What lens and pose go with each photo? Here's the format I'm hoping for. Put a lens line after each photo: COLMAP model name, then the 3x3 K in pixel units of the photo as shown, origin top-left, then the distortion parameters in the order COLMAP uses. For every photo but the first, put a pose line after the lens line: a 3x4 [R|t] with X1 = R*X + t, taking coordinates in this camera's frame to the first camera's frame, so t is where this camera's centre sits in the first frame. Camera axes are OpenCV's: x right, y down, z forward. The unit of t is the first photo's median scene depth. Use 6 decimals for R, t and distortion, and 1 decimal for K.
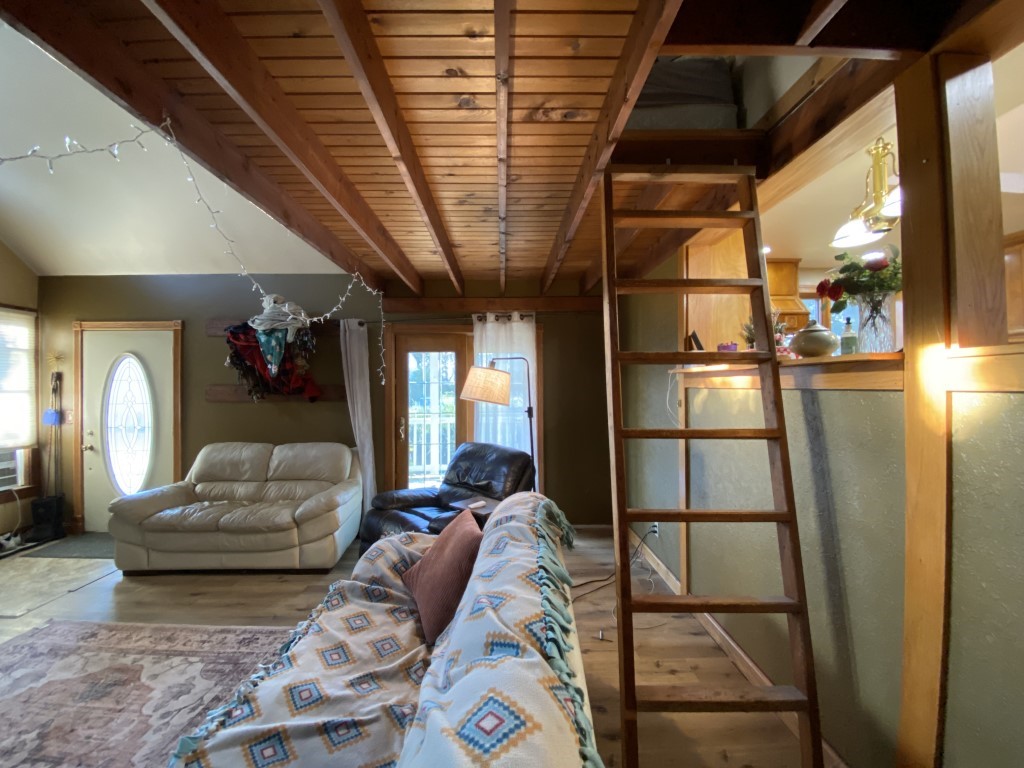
lens RADIAL K [[413.5, 0, 512.0], [0, 413.5, 384.0], [0, 0, 1]] dist [0.014029, -0.016875]
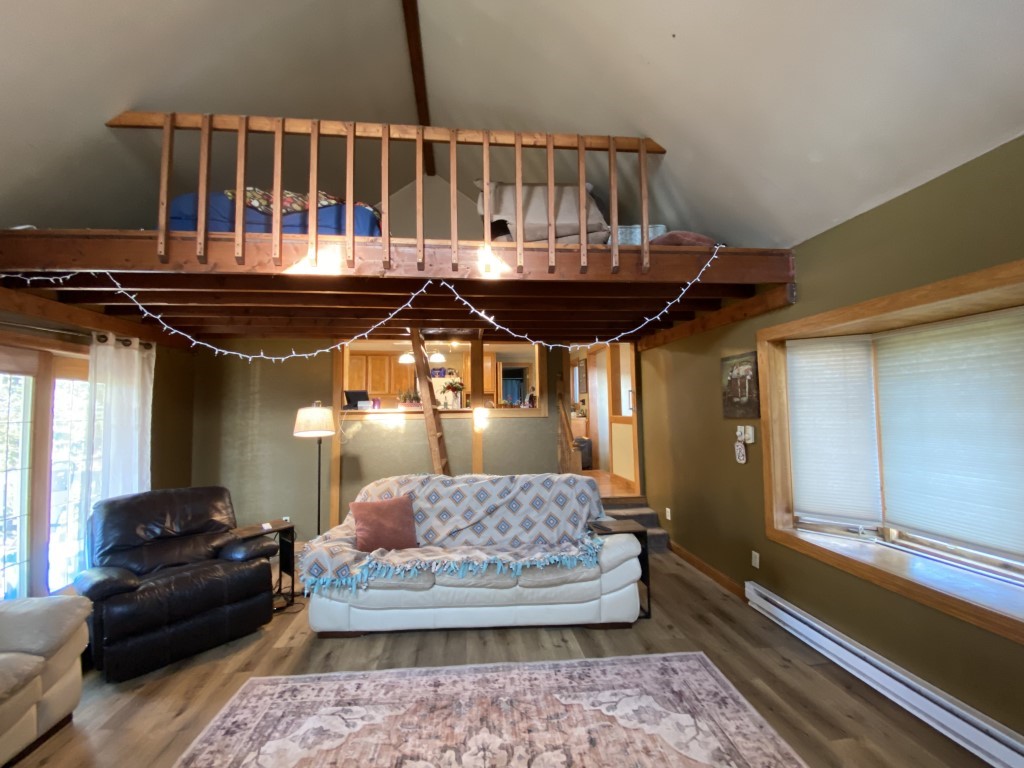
lens RADIAL K [[413.5, 0, 512.0], [0, 413.5, 384.0], [0, 0, 1]] dist [0.014029, -0.016875]
pose [[-0.089866, 0.066571, 0.993727, -1.130908], [0.007736, 0.997780, -0.066143, -0.018229], [-0.995924, 0.001744, -0.090181, 0.362948]]
